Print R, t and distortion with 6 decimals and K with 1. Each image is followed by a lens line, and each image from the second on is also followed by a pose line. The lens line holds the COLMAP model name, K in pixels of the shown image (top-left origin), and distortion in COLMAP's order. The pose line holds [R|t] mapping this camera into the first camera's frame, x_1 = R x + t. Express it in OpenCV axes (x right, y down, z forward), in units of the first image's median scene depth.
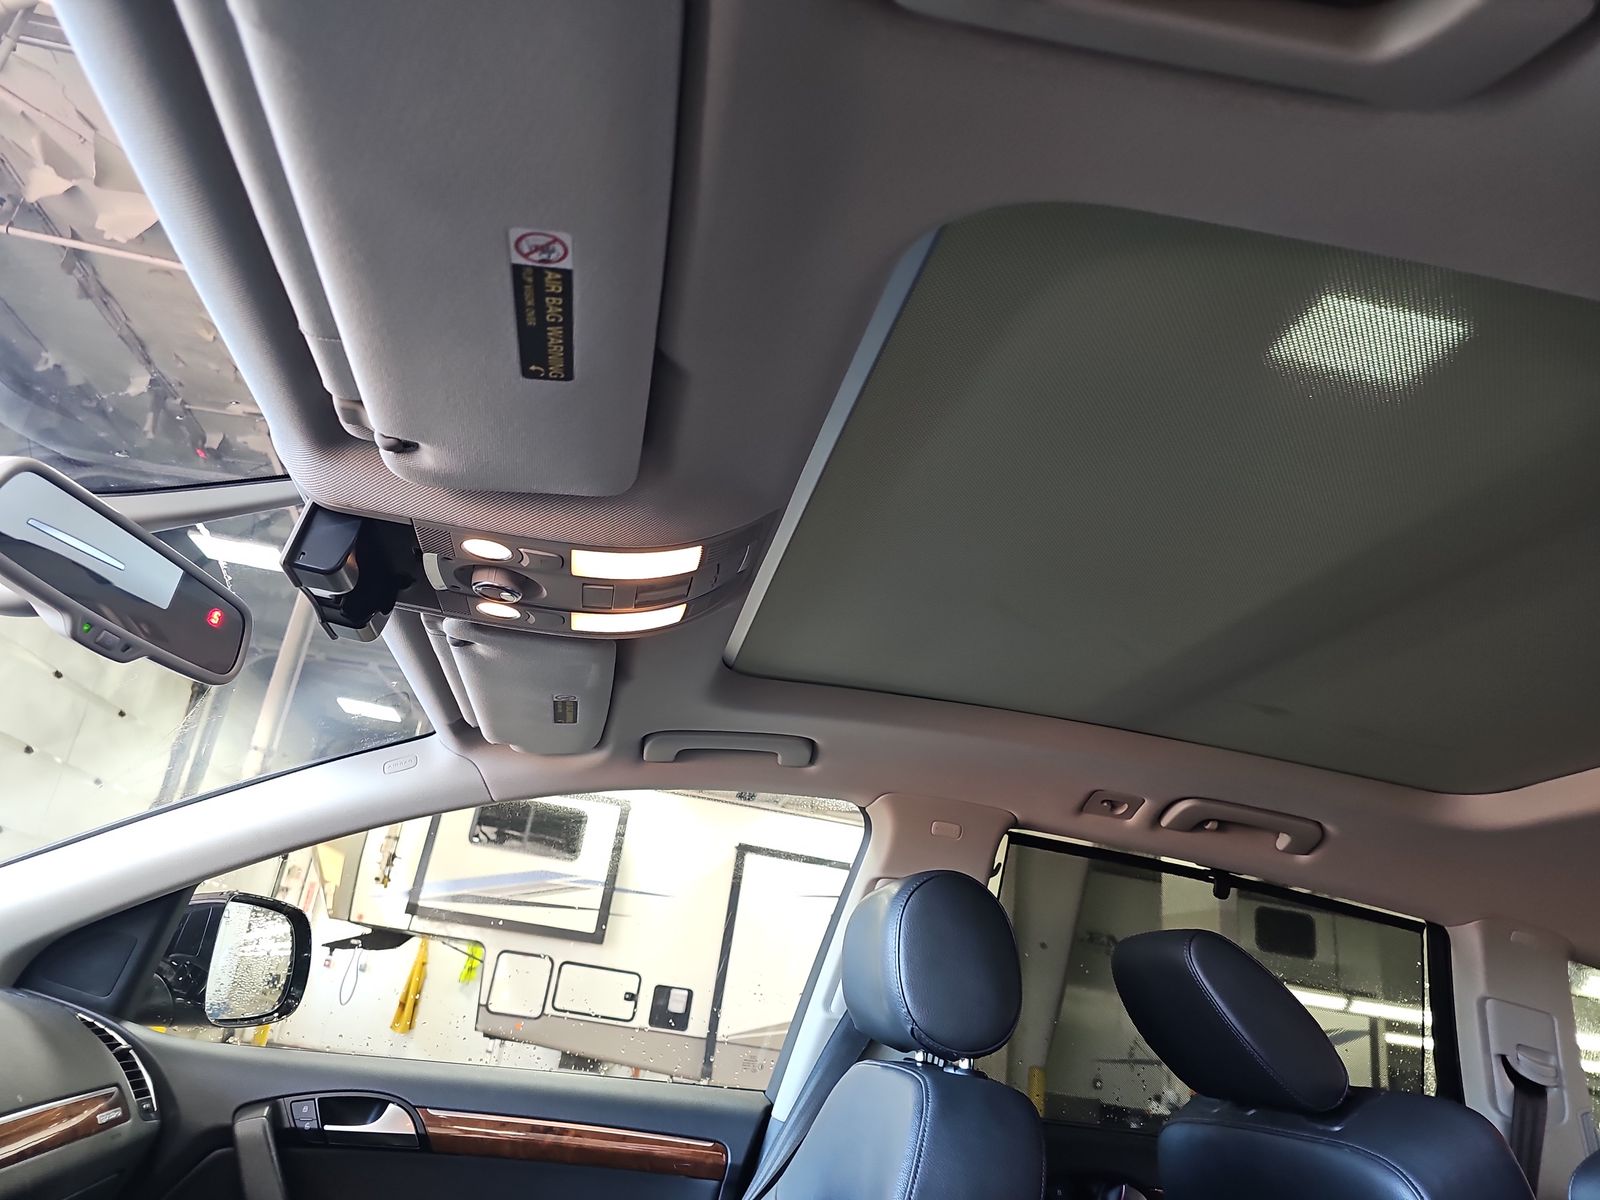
lens RADIAL K [[1070.6, 0, 798.6], [0, 1070.6, 589.4], [0, 0, 1]] dist [0.066600, -0.066052]
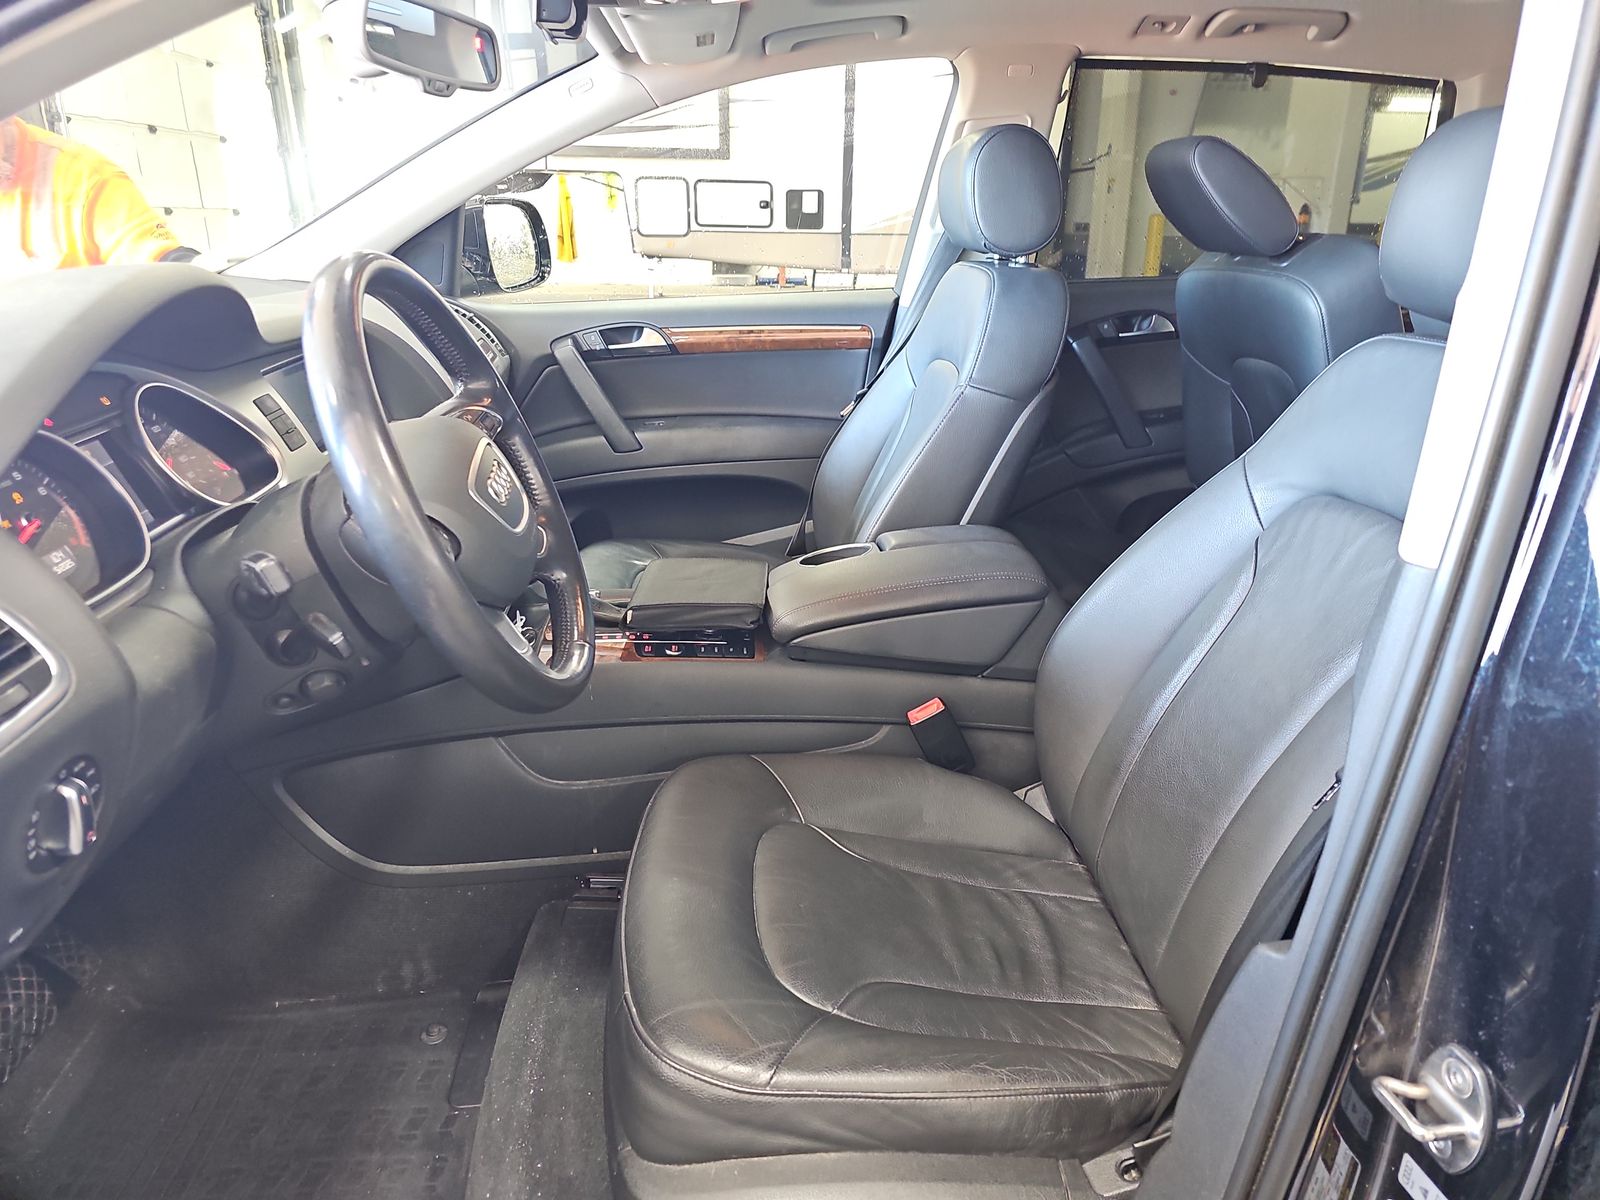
lens RADIAL K [[1070.6, 0, 798.6], [0, 1070.6, 589.4], [0, 0, 1]] dist [0.066600, -0.066052]
pose [[0.984973, -0.085553, -0.150030, 0.024562], [0.163252, 0.744705, 0.647119, -0.173340], [0.056365, -0.661887, 0.747481, -0.316025]]
